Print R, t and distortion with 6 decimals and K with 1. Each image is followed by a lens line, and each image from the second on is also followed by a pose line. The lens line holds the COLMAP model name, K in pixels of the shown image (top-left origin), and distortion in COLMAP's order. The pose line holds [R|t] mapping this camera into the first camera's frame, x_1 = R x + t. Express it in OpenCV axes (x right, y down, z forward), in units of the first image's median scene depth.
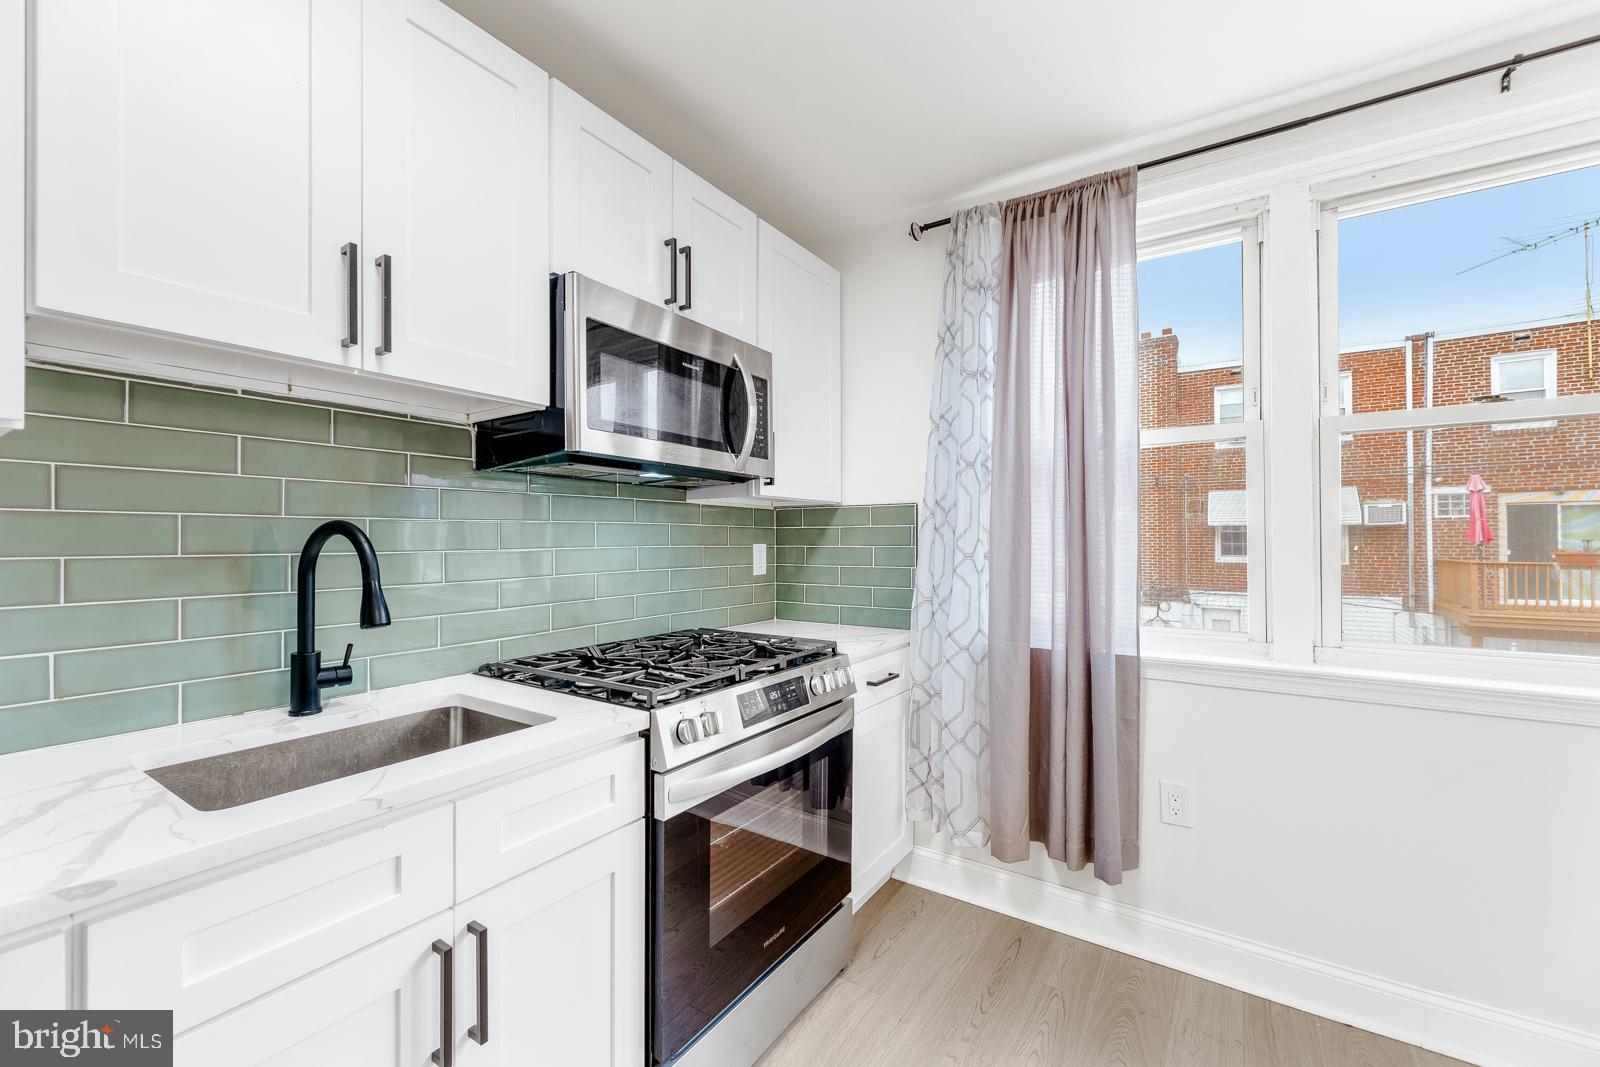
lens RADIAL K [[651.7, 0, 799.2], [0, 651.7, 525.6], [0, 0, 1]] dist [-0.001522, -0.000329]
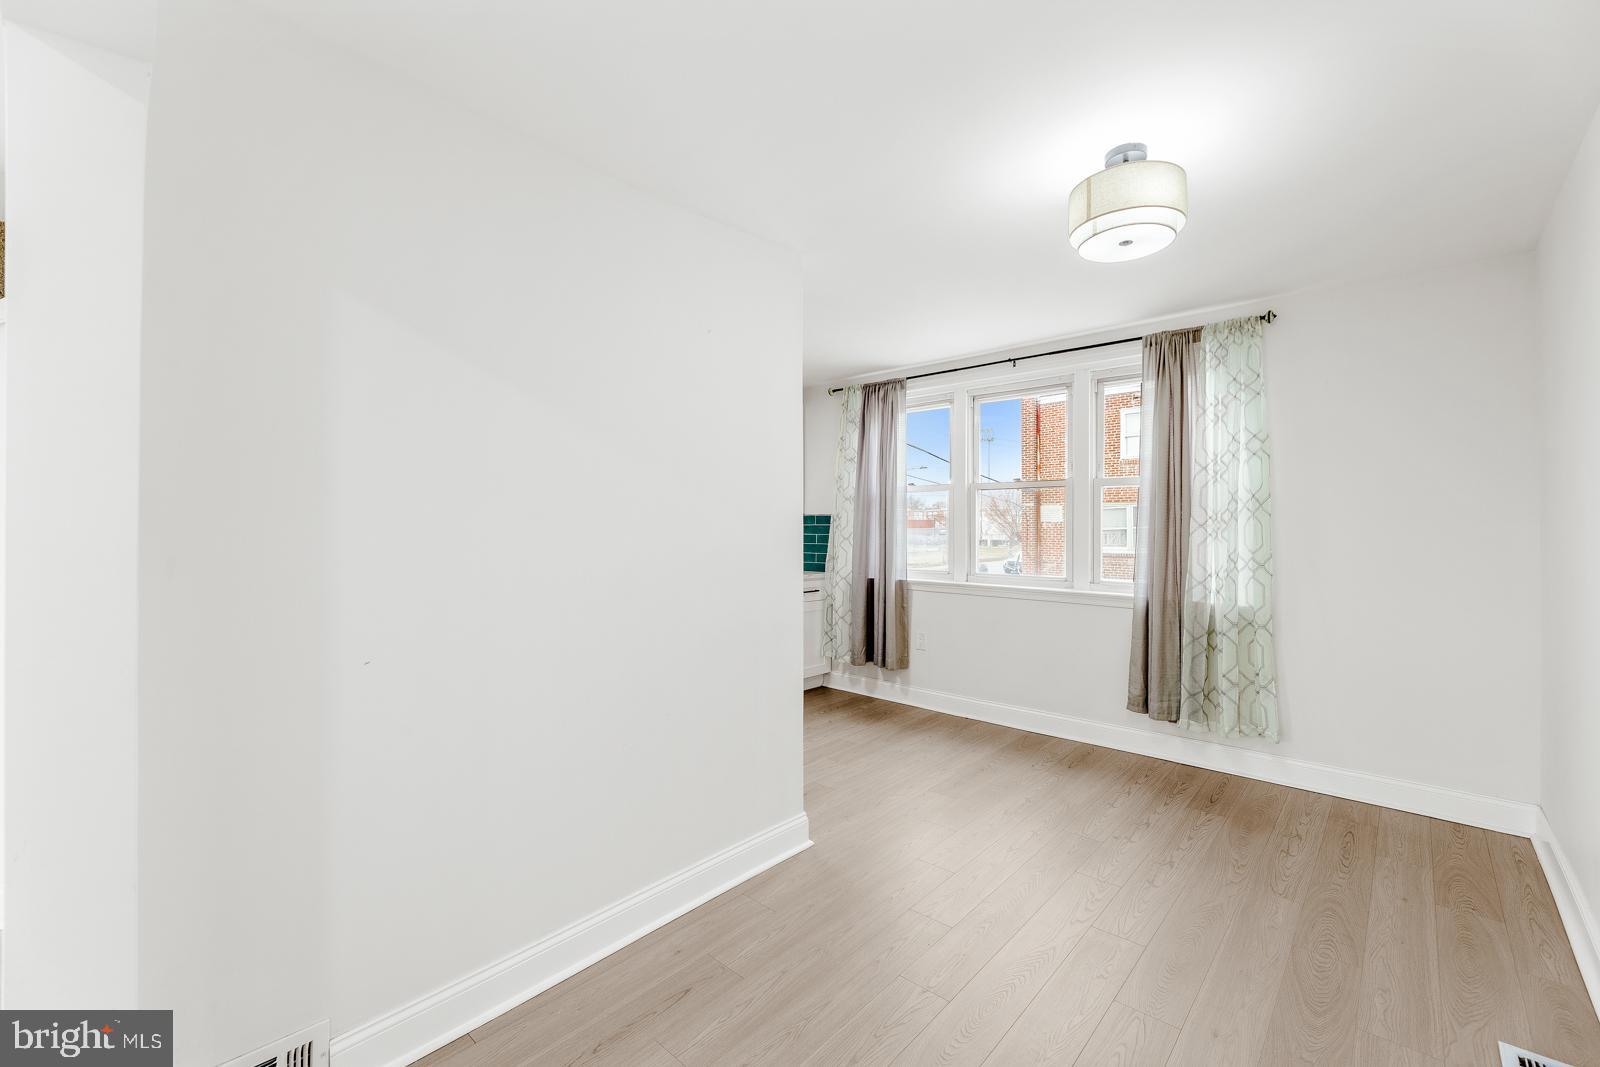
lens RADIAL K [[658.5, 0, 807.1], [0, 658.5, 528.8], [0, 0, 1]] dist [-0.001195, 0.000092]
pose [[0.989054, 0.006896, -0.147391, 0.478393], [-0.004289, 0.999829, 0.017996, -0.029382], [0.147490, -0.017166, 0.988915, -1.365681]]
